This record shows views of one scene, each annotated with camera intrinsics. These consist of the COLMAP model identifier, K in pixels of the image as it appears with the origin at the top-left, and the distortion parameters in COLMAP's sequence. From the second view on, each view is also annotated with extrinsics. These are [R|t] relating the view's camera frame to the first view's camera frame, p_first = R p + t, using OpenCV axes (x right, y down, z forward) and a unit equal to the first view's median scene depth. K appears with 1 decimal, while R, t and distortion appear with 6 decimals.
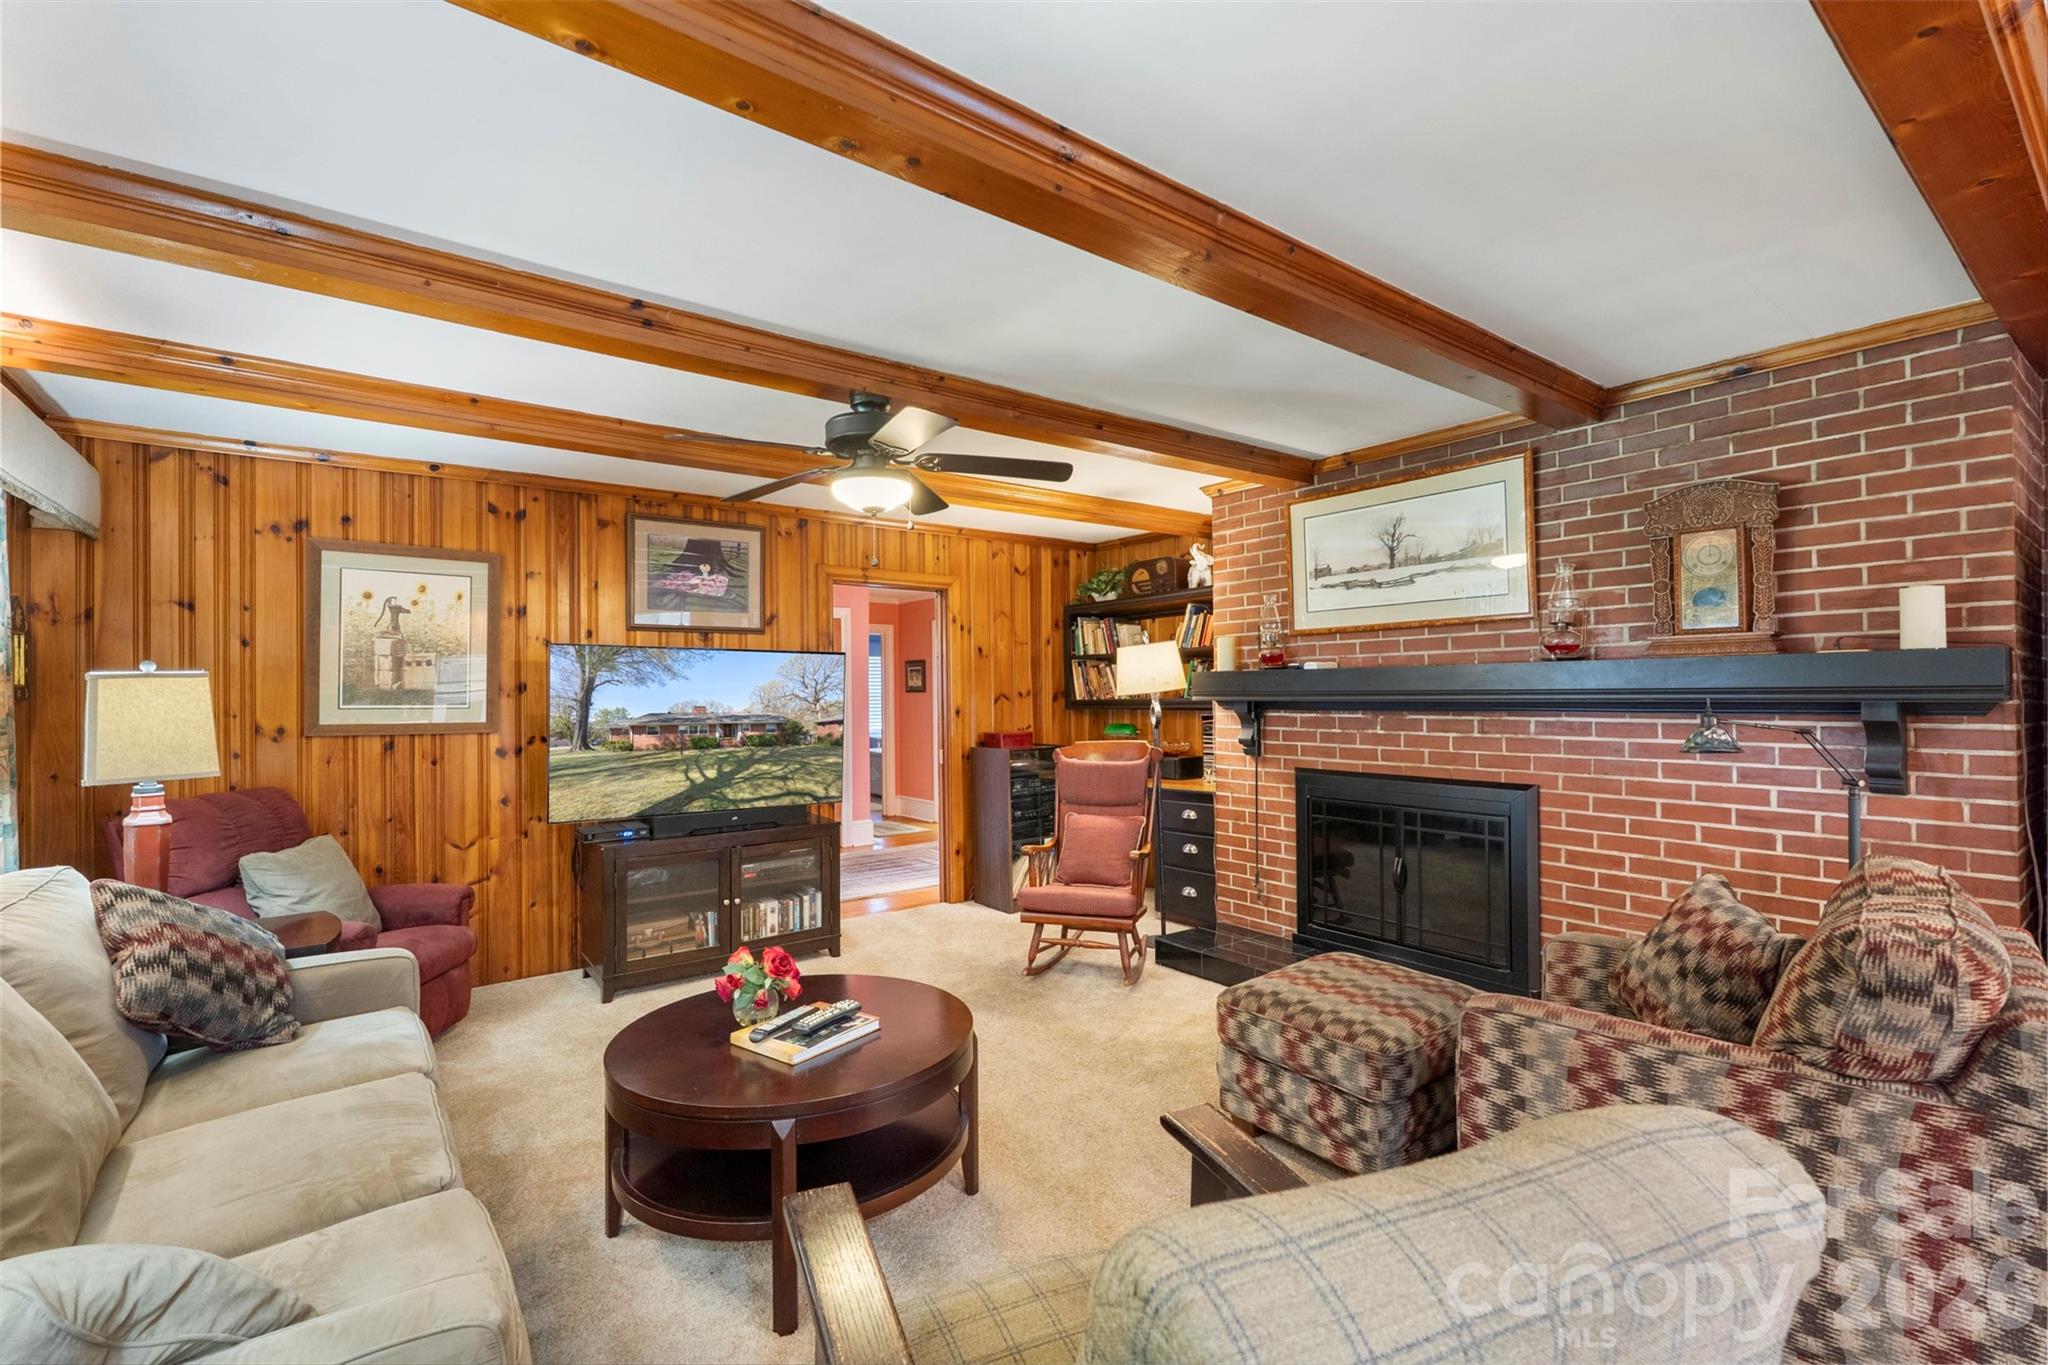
lens RADIAL K [[899.6, 0, 1023.3], [0, 899.6, 687.8], [0, 0, 1]] dist [-0.010982, -0.000462]
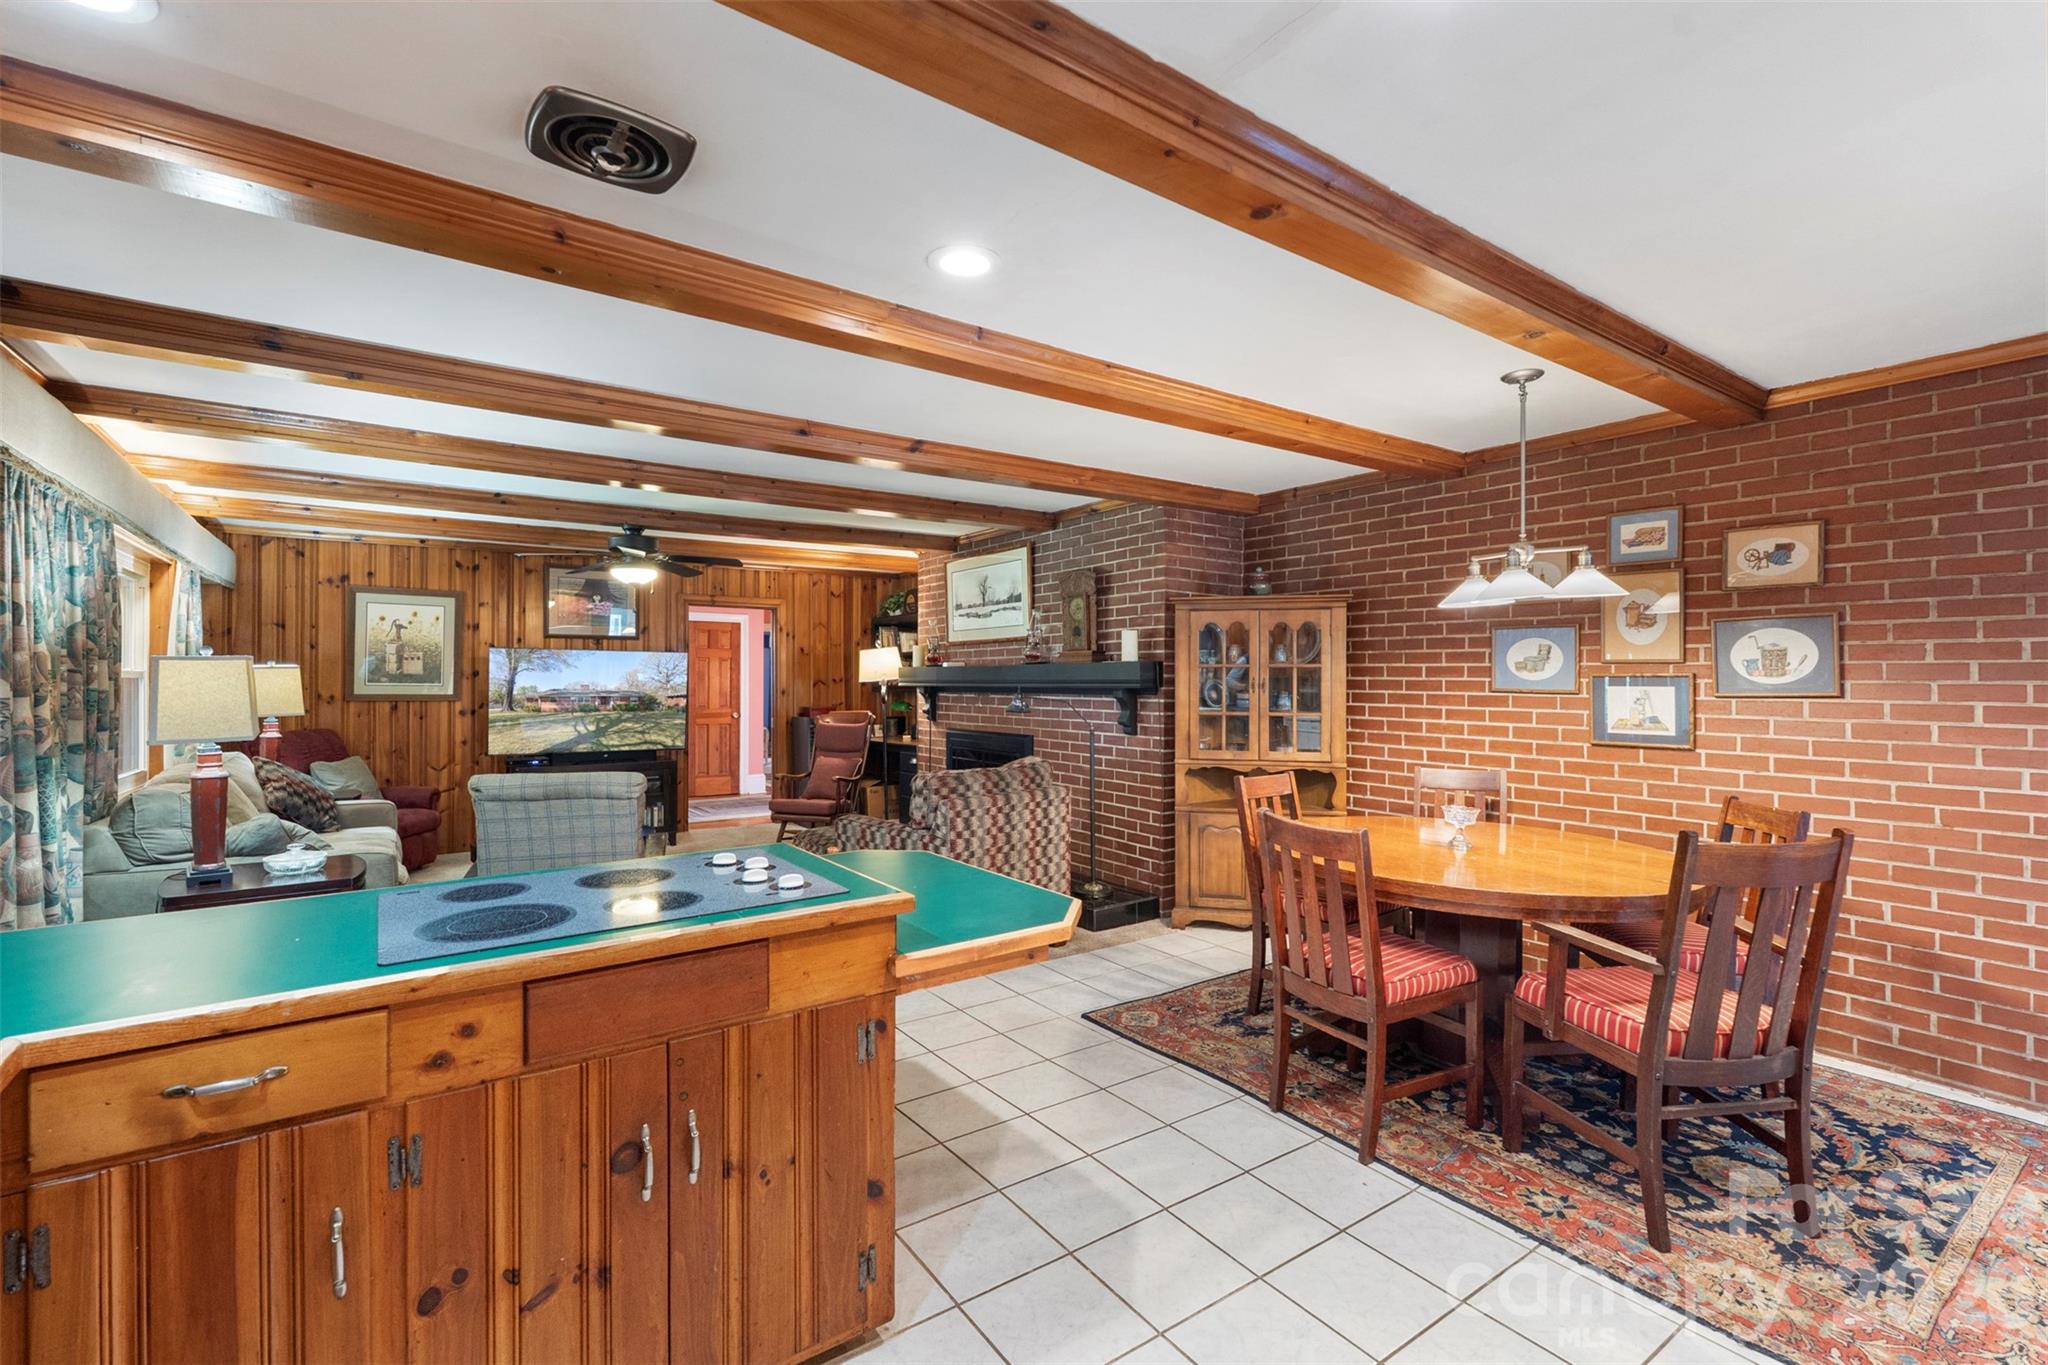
lens RADIAL K [[899.6, 0, 1024.1], [0, 899.6, 676.4], [0, 0, 1]] dist [-0.010982, -0.000462]
pose [[0.999435, 0.009864, -0.032118, 0.513352], [-0.009828, 0.999951, 0.001272, -0.006507], [0.032129, -0.000955, 0.999483, -0.625991]]
